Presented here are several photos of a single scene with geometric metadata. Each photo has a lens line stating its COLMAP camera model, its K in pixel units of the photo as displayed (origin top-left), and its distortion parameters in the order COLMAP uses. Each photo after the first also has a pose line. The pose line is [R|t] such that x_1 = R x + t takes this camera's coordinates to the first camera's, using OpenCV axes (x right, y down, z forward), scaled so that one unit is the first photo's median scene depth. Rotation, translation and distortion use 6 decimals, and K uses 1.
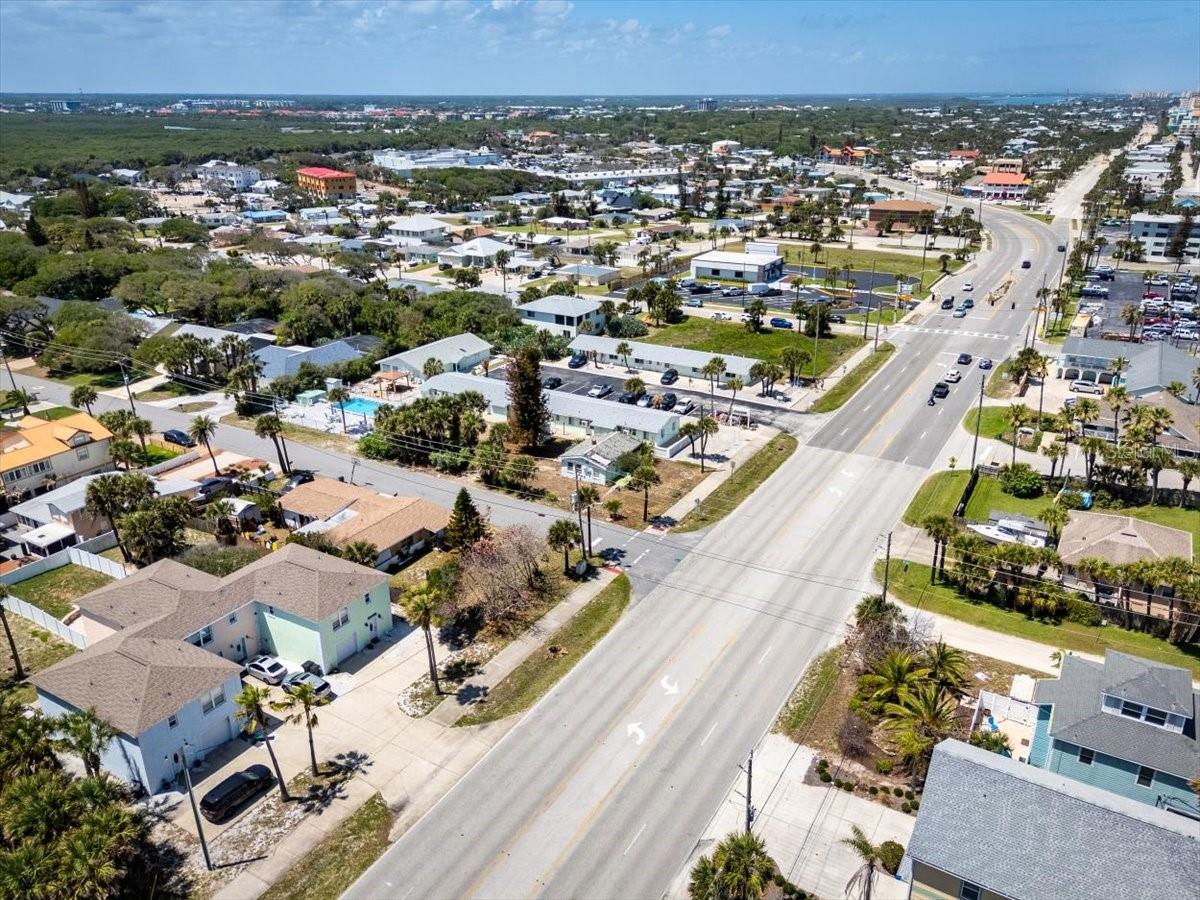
lens RADIAL K [[885.1, 0, 605.0], [0, 885.1, 449.4], [0, 0, 1]] dist [0.049420, -0.035909]
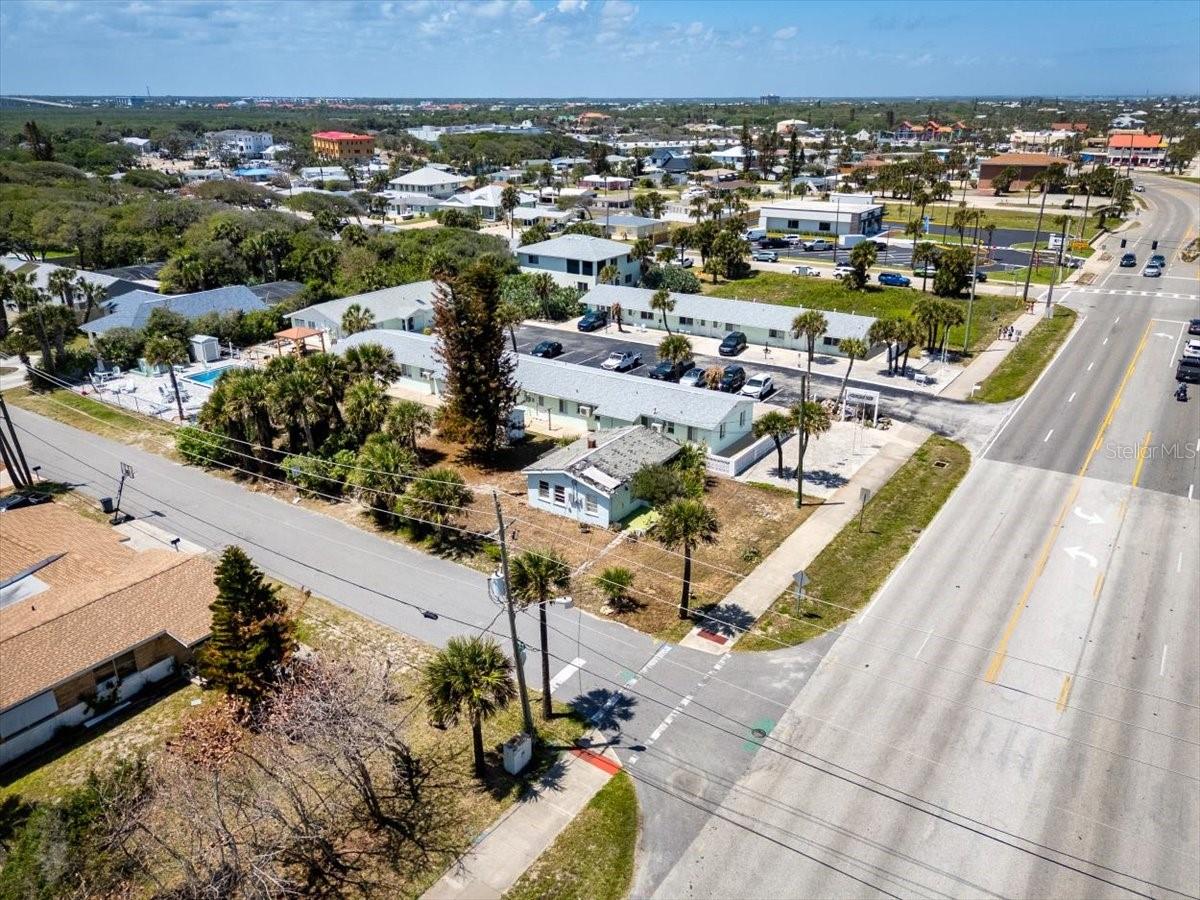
lens RADIAL K [[885.1, 0, 605.0], [0, 885.1, 449.4], [0, 0, 1]] dist [0.049420, -0.035909]
pose [[0.998085, 0.022942, -0.057441, 0.020628], [-0.023165, 0.999727, -0.003209, -0.002575], [0.057352, 0.004533, 0.998344, 0.383983]]
